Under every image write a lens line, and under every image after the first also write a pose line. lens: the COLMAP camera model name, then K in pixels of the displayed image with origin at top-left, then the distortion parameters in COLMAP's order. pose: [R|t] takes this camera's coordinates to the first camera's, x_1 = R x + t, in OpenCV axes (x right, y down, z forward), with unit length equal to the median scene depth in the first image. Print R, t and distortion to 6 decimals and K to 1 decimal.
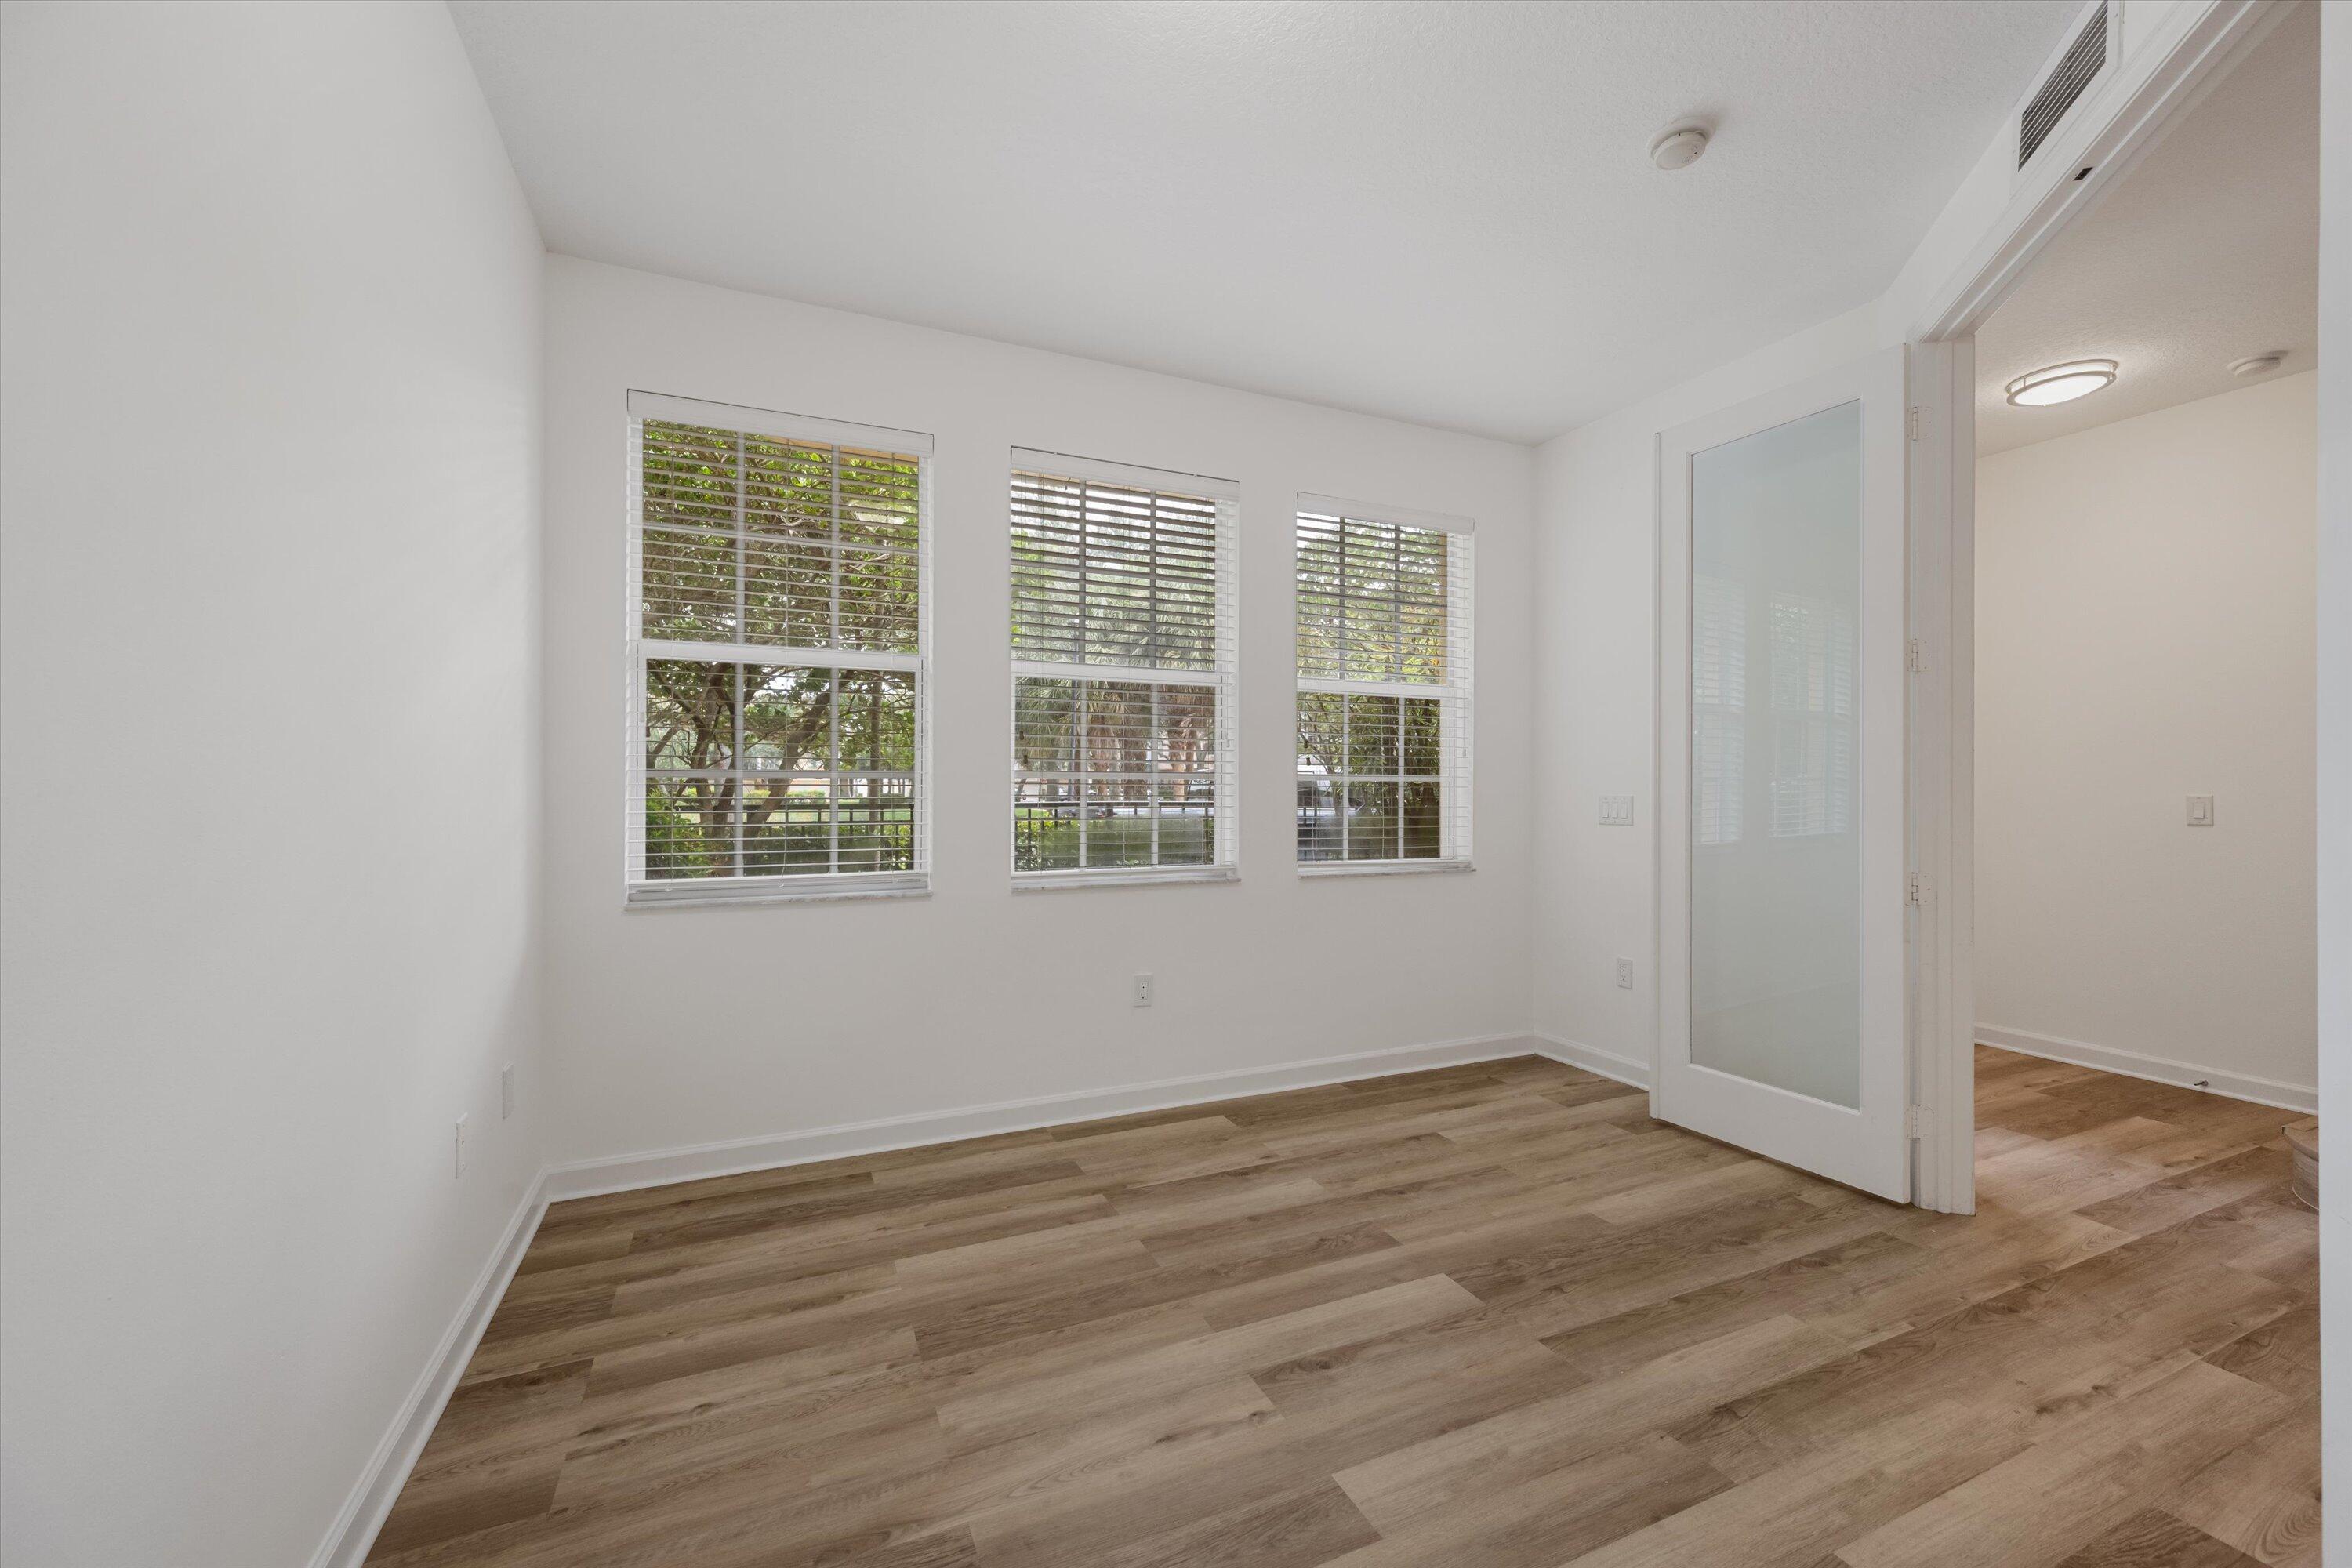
lens RADIAL K [[930.0, 0, 1183.9], [0, 930.0, 781.1], [0, 0, 1]] dist [0.002053, -0.000471]
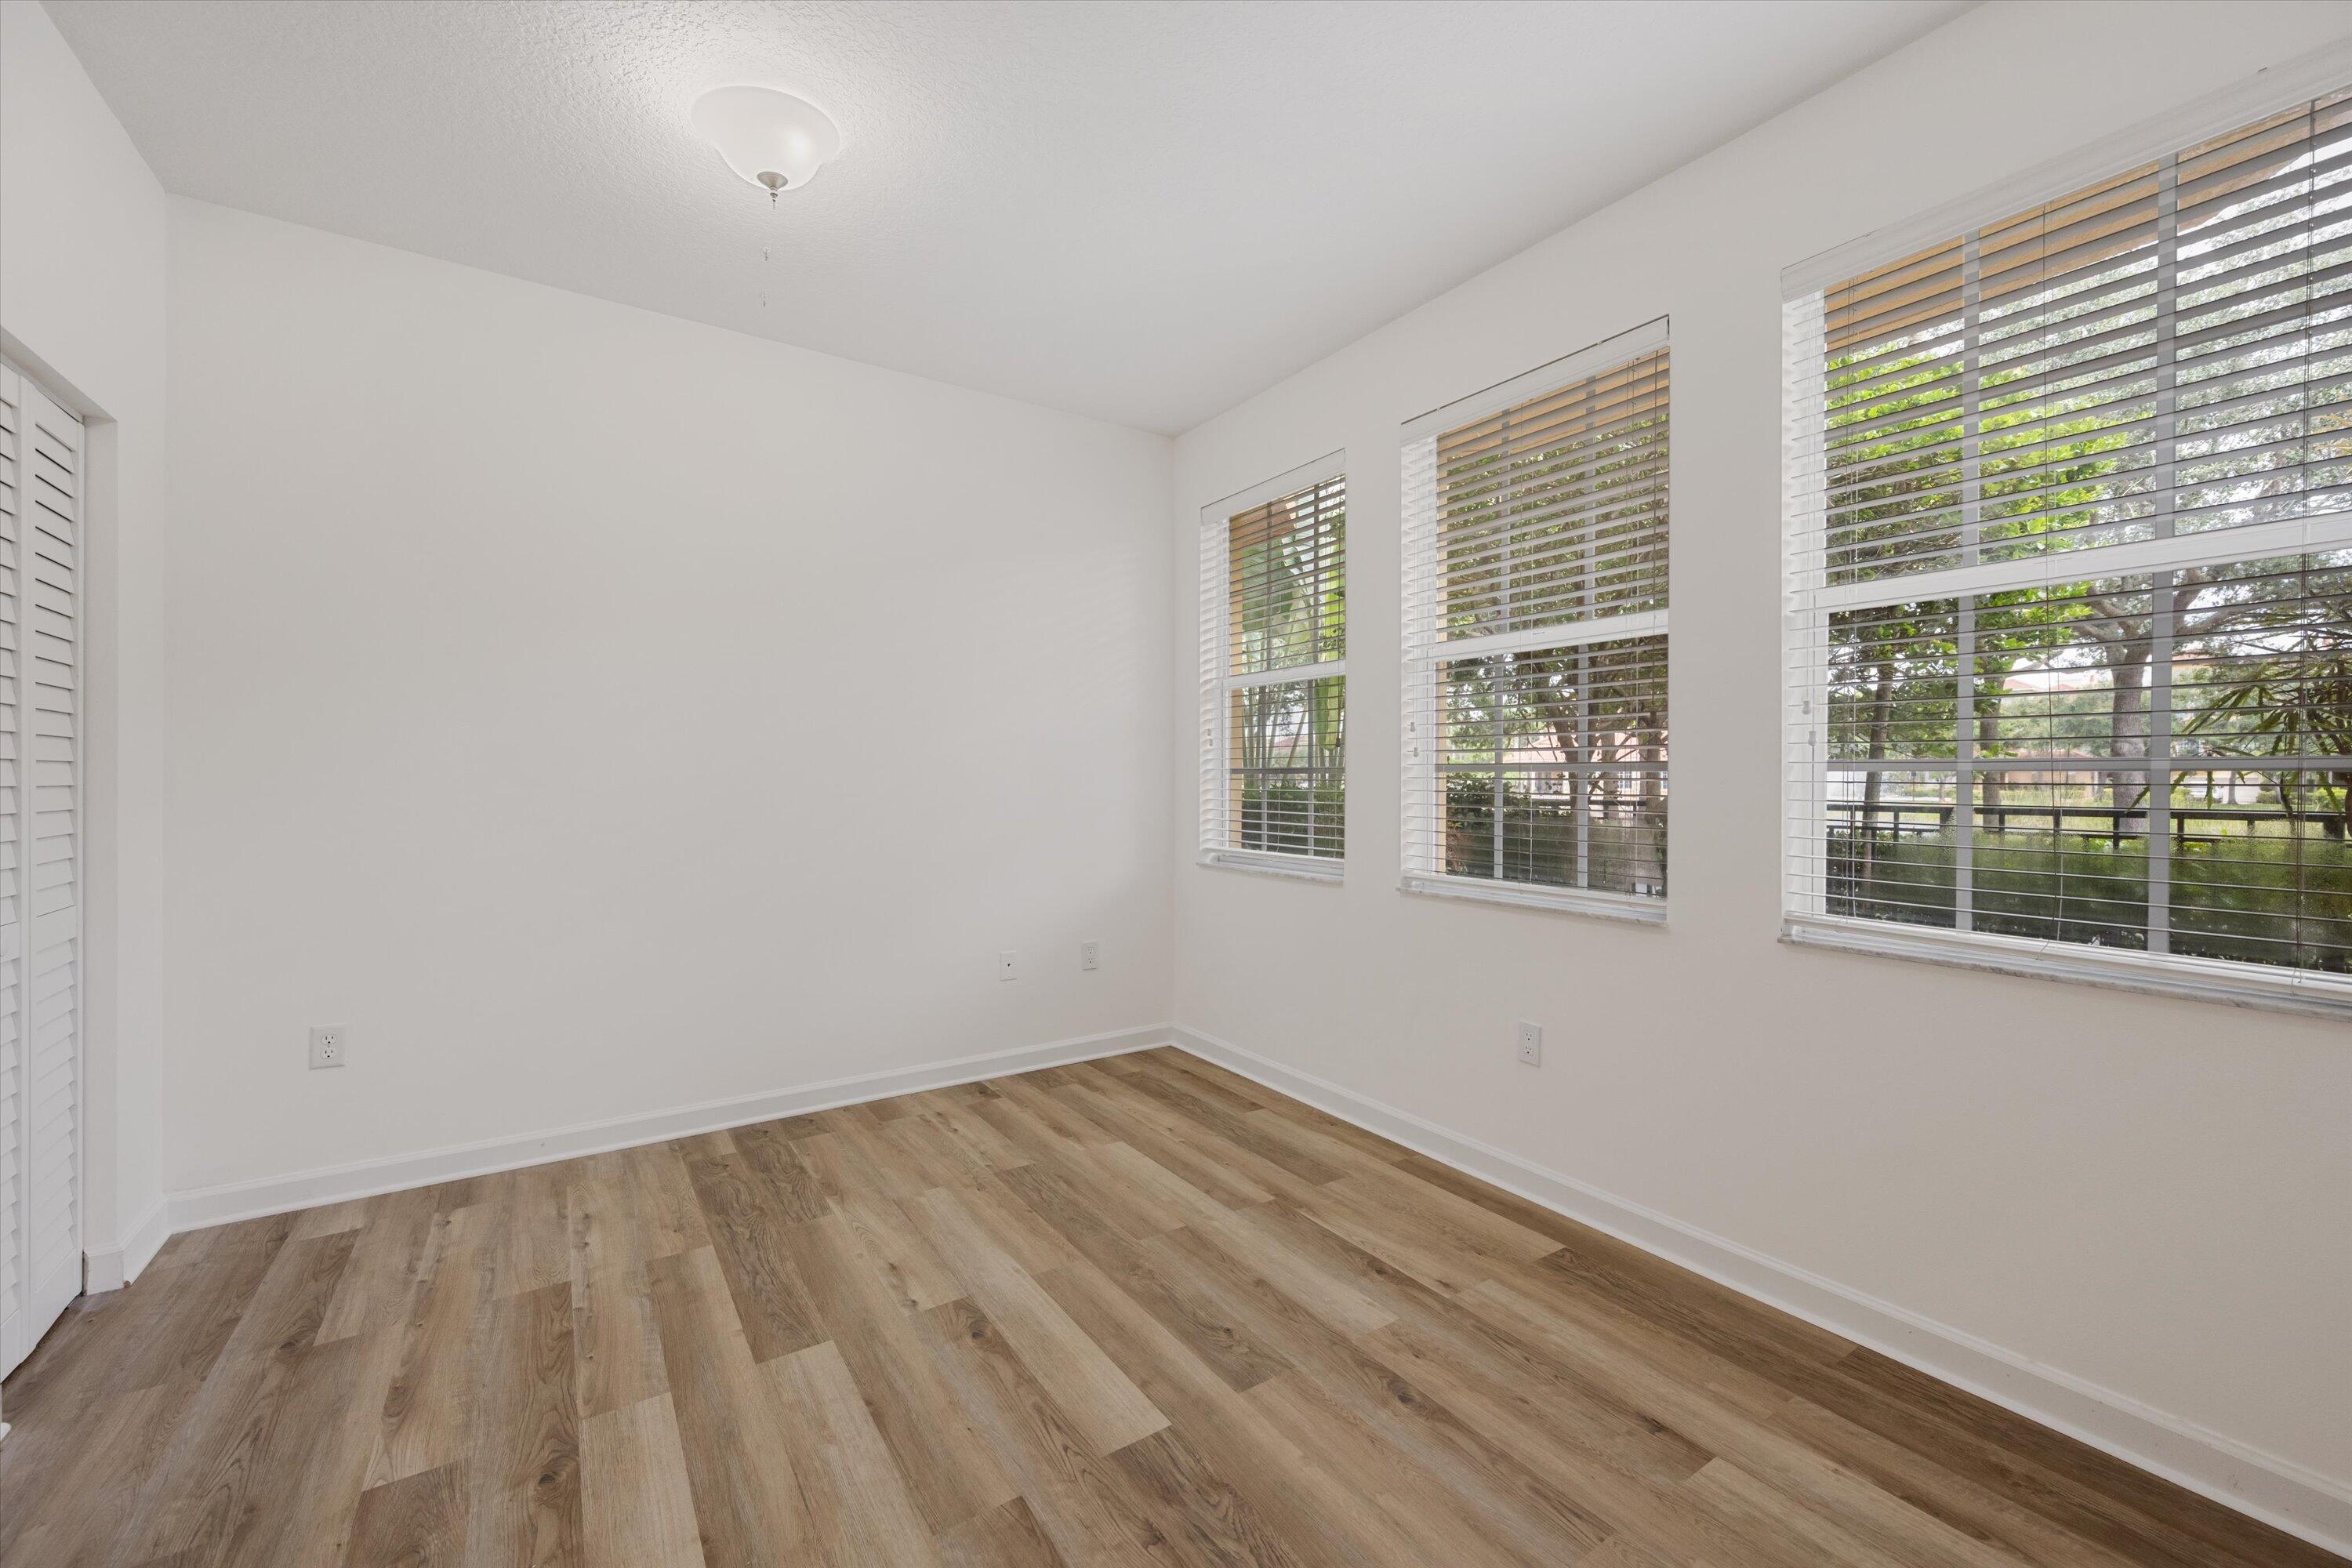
lens RADIAL K [[930.0, 0, 1182.7], [0, 930.0, 784.8], [0, 0, 1]] dist [0.002053, -0.000471]
pose [[0.178361, 0.005129, -0.983952, 0.941862], [0.002029, 0.999982, 0.005581, 0.003922], [0.983963, -0.002992, 0.178347, 0.806106]]
